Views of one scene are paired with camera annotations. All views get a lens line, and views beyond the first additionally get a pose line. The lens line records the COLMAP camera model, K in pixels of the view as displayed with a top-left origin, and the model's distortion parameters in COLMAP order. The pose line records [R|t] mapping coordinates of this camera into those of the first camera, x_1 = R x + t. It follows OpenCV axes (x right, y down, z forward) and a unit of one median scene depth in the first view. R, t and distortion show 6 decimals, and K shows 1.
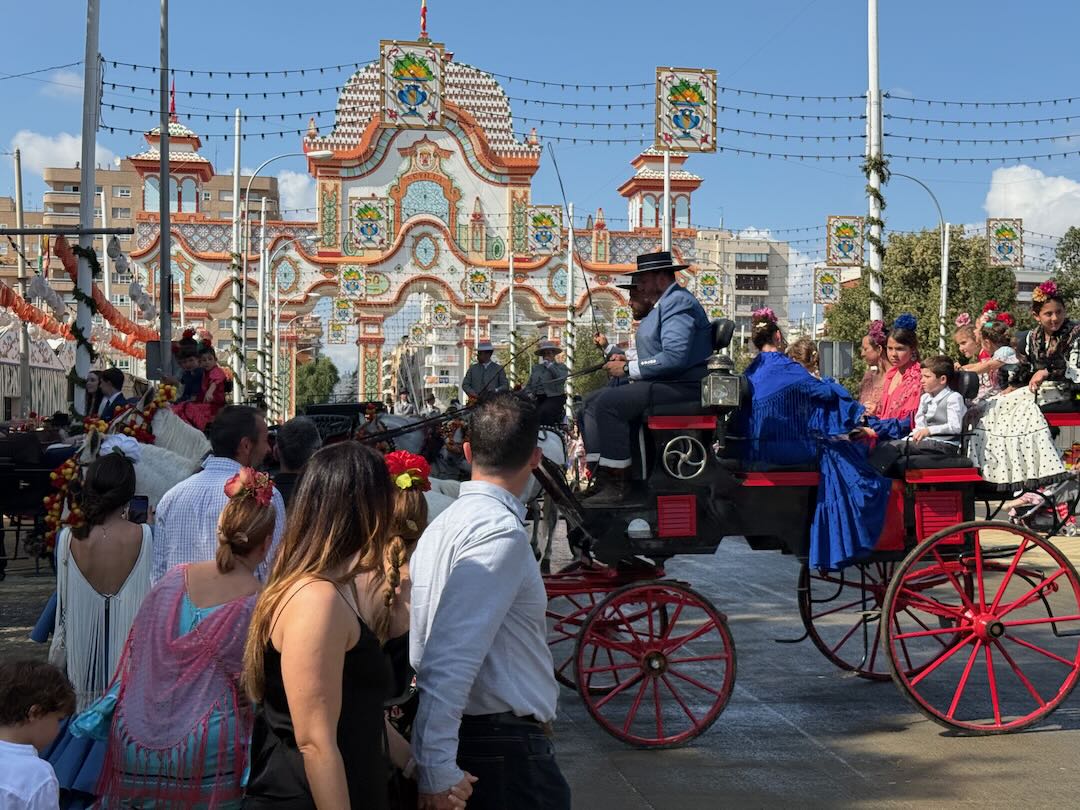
lens RADIAL K [[1504.3, 0, 533.3], [0, 1504.3, 409.6], [0, 0, 1]] dist [0.160643, -0.107235]
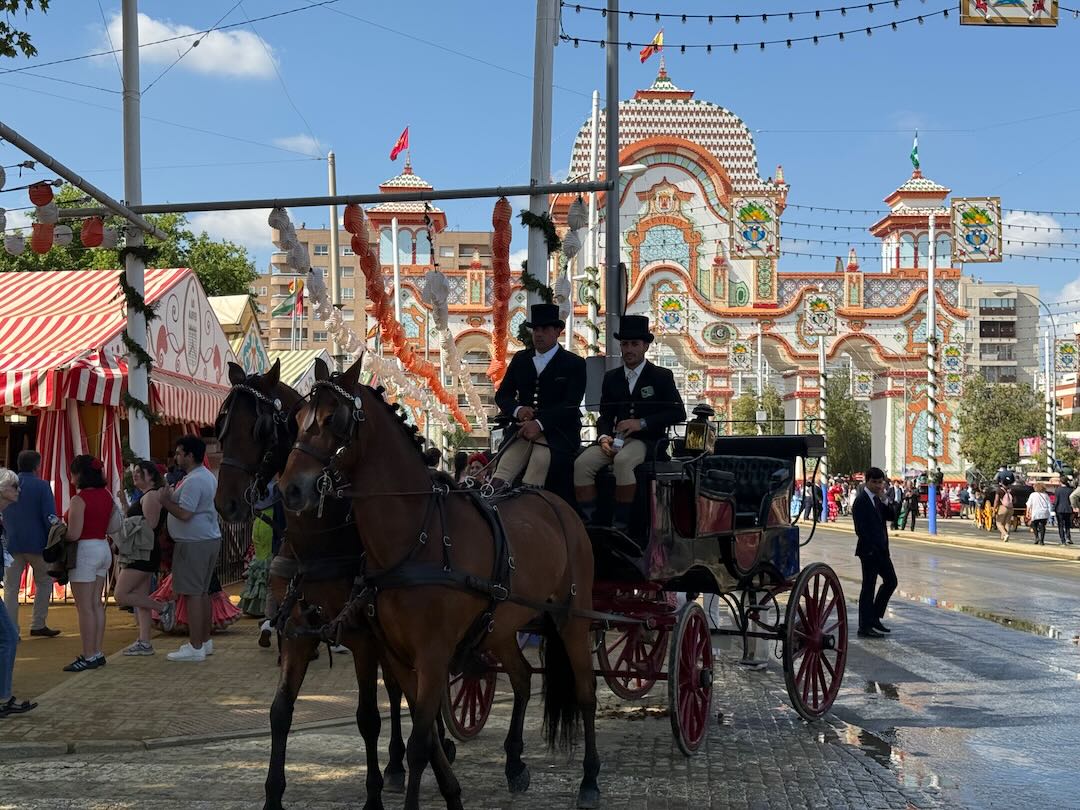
lens RADIAL K [[1504.3, 0, 533.3], [0, 1504.3, 409.6], [0, 0, 1]] dist [0.160643, -0.107235]
pose [[0.991815, -0.007832, -0.127439, -0.067577], [0.002905, 0.999243, -0.038804, 0.002561], [0.127647, 0.038116, 0.991087, 0.106122]]
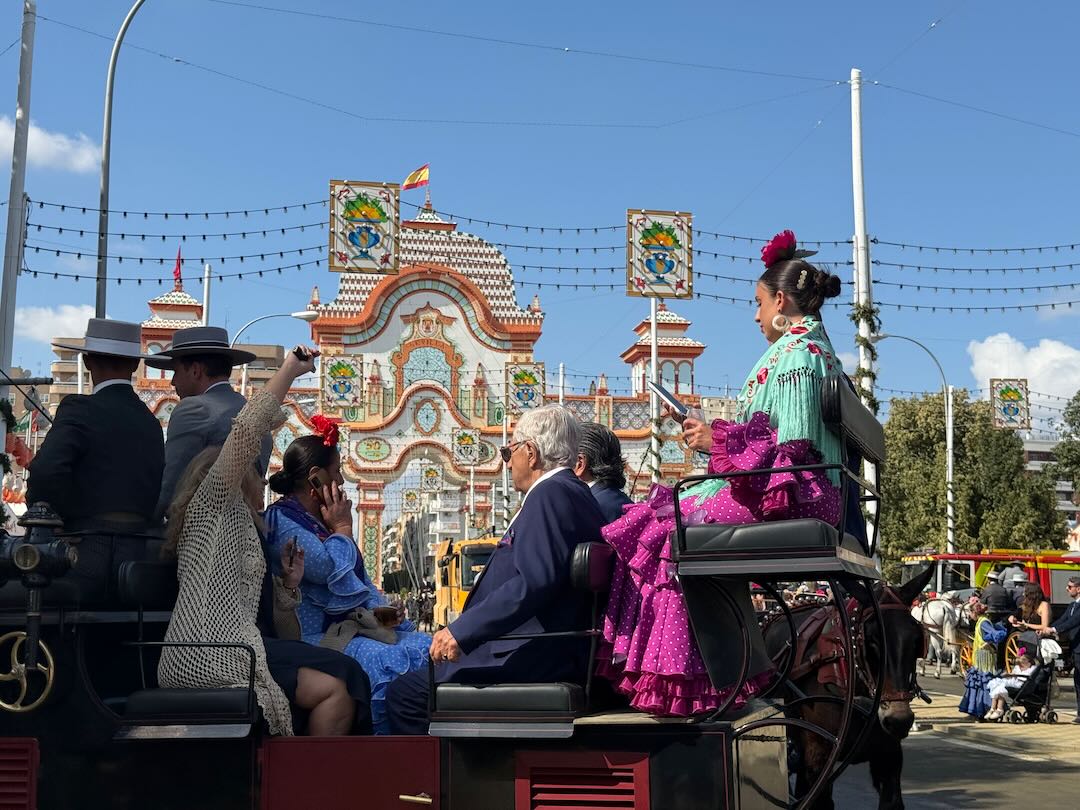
lens RADIAL K [[1504.3, 0, 533.3], [0, 1504.3, 409.6], [0, 0, 1]] dist [0.160643, -0.107235]
pose [[0.999978, -0.000120, -0.006576, 0.010149], [-0.000610, 0.993830, -0.110915, 0.000247], [0.006548, 0.110917, 0.993808, 0.030172]]
